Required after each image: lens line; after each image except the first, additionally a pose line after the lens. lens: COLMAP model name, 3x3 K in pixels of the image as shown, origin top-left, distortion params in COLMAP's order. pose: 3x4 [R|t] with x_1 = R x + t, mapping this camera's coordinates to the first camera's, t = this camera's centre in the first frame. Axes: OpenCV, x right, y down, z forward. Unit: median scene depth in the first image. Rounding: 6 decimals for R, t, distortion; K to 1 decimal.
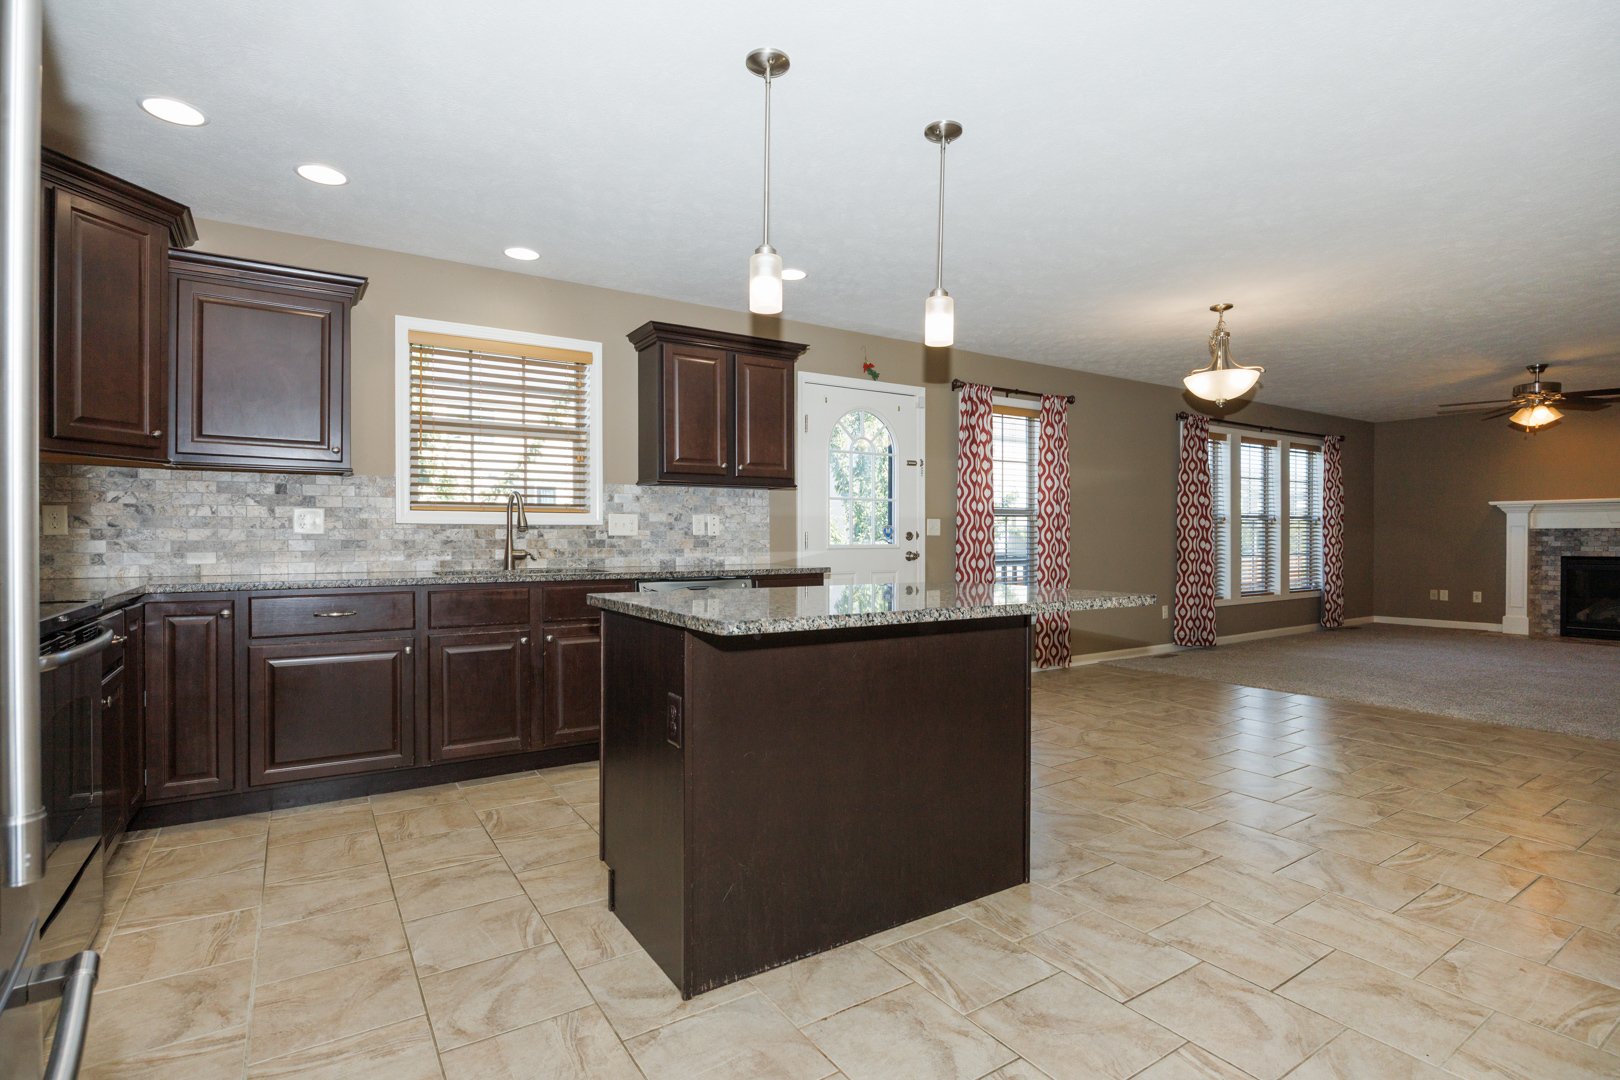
lens RADIAL K [[784.9, 0, 810.0], [0, 784.9, 540.0], [0, 0, 1]] dist [-0.015292, 0.001346]
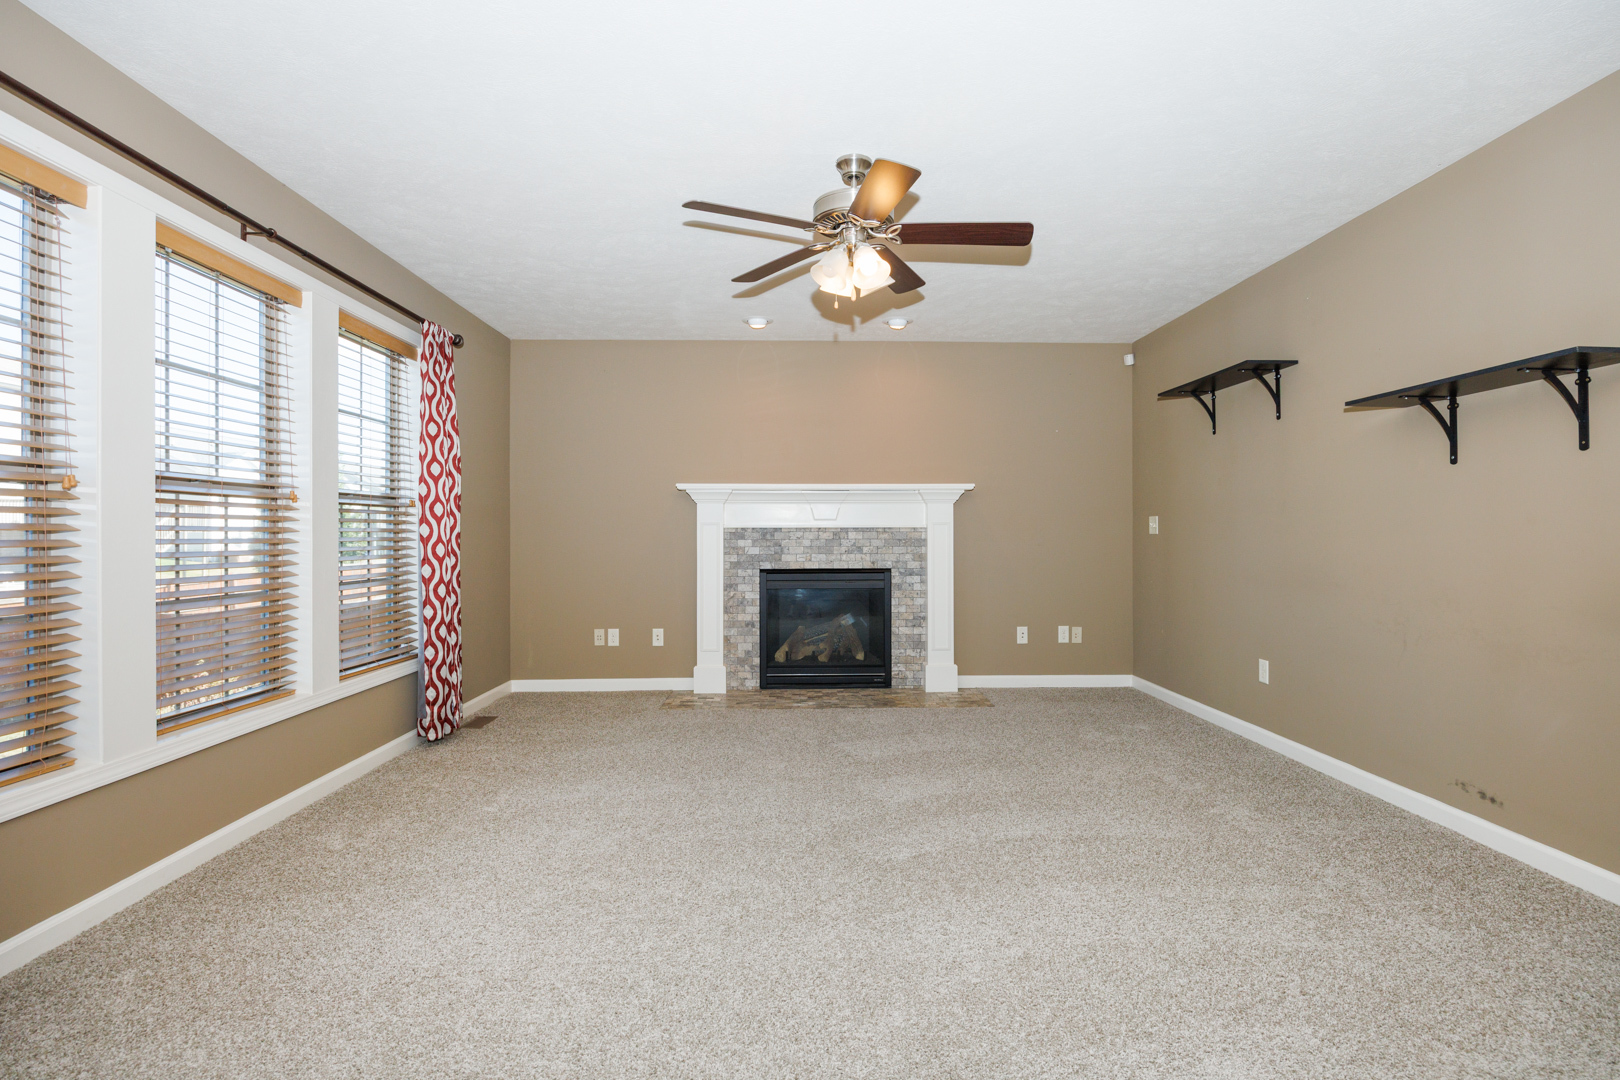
lens RADIAL K [[772.5, 0, 813.1], [0, 772.5, 535.3], [0, 0, 1]] dist [-0.017076, 0.001307]
pose [[0.517414, 0.001907, 0.855733, 0.736545], [0.005850, 0.999966, -0.005765, -0.007532], [-0.855715, 0.007989, 0.517386, 1.072028]]
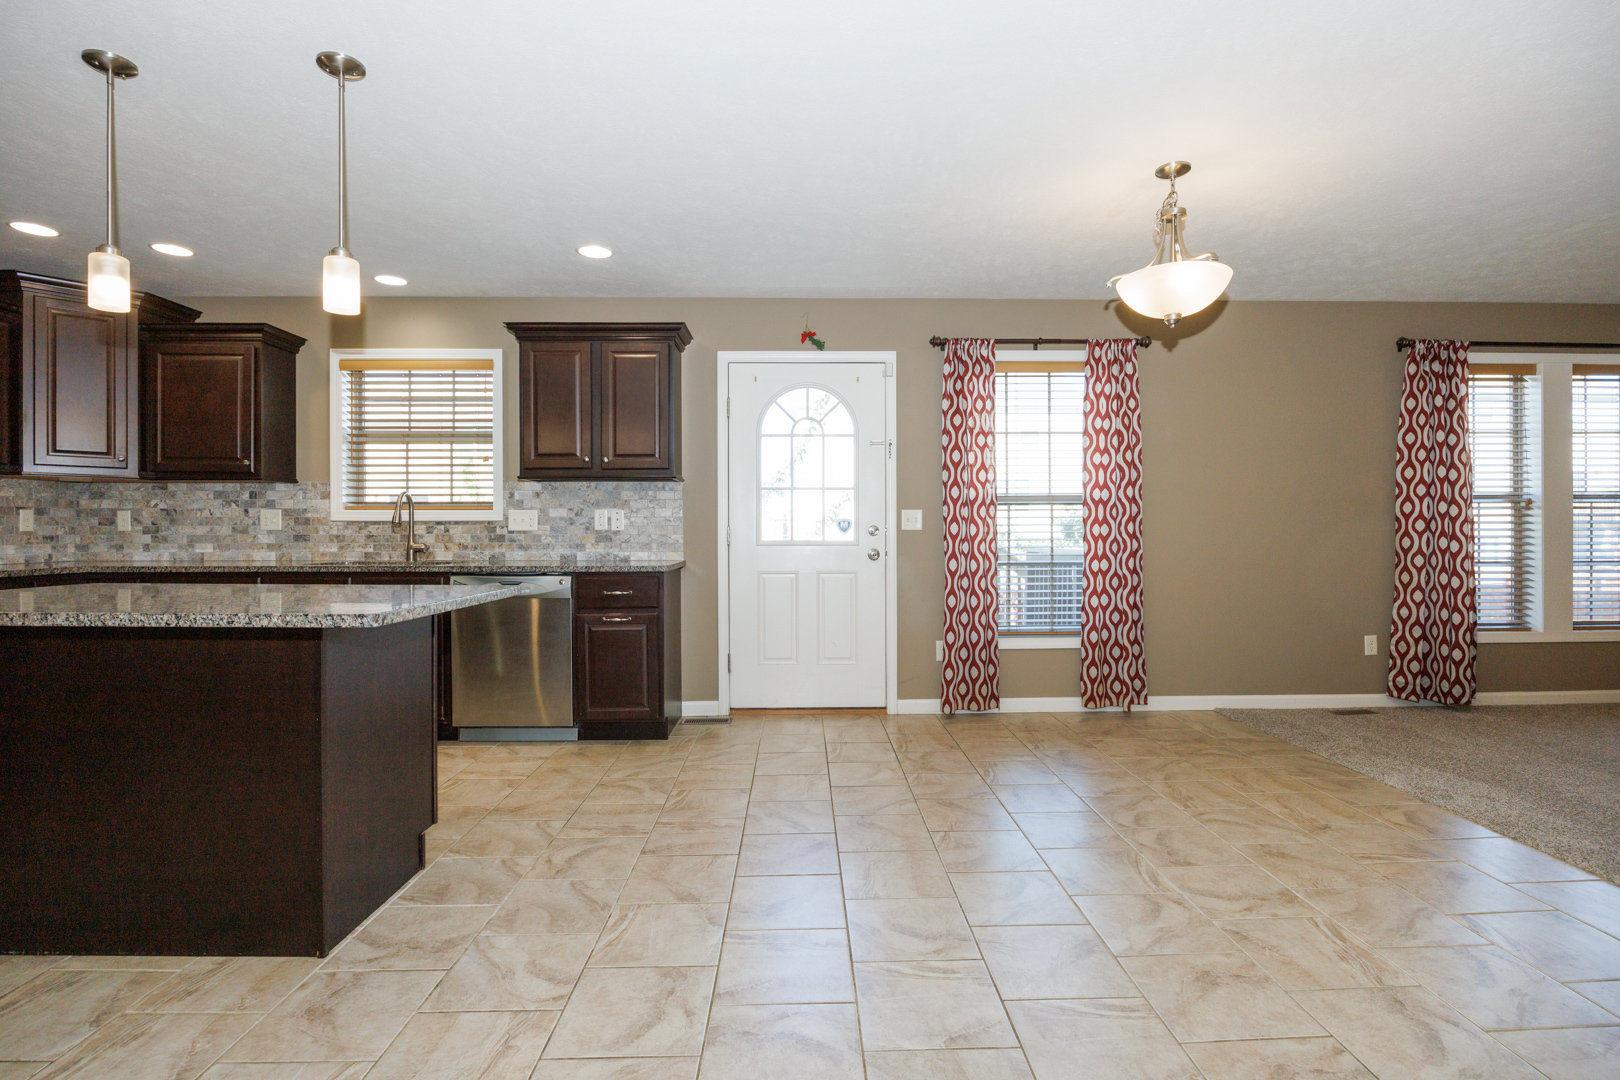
lens RADIAL K [[772.5, 0, 813.1], [0, 772.5, 535.3], [0, 0, 1]] dist [-0.017076, 0.001307]
pose [[0.849930, 0.003433, -0.526885, 0.619521], [-0.001113, 0.999988, 0.004721, -0.004590], [0.526895, -0.003426, 0.849923, 0.323517]]
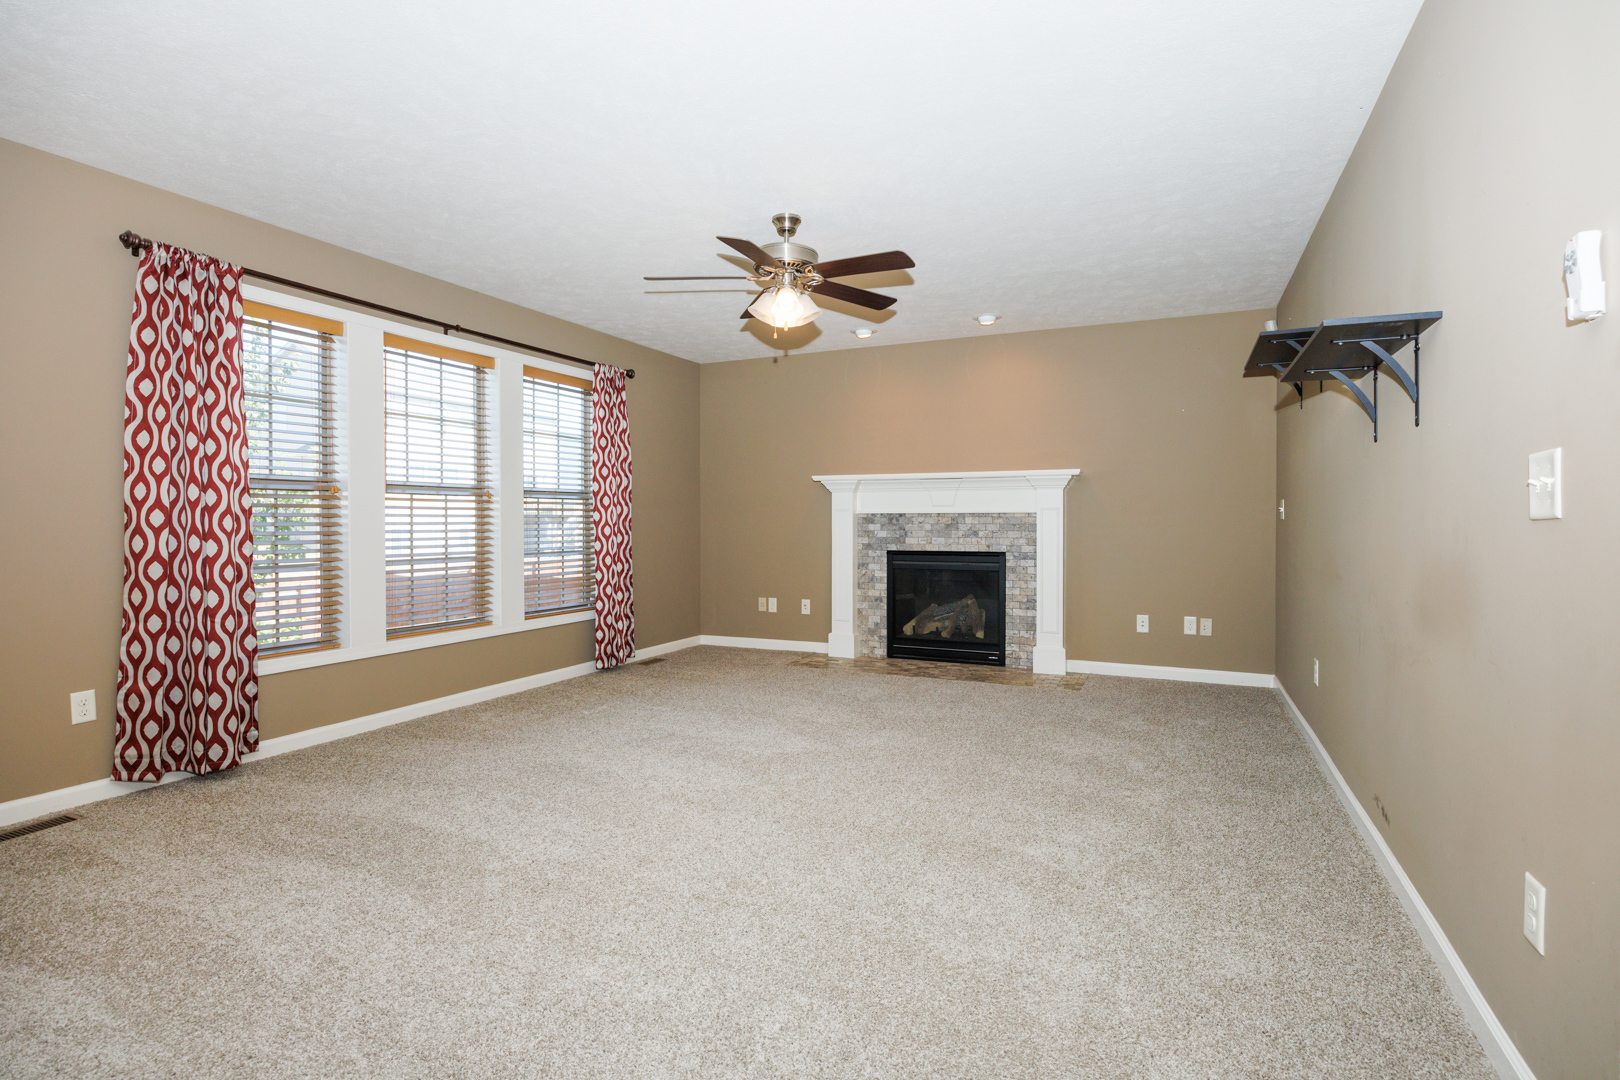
lens RADIAL K [[780.6, 0, 816.2], [0, 780.6, 528.3], [0, 0, 1]] dist [-0.014159, 0.000209]
pose [[0.844157, -0.003384, 0.536085, 0.886063], [0.001659, 0.999992, 0.003700, -0.006036], [-0.536093, -0.002234, 0.844156, 0.699138]]
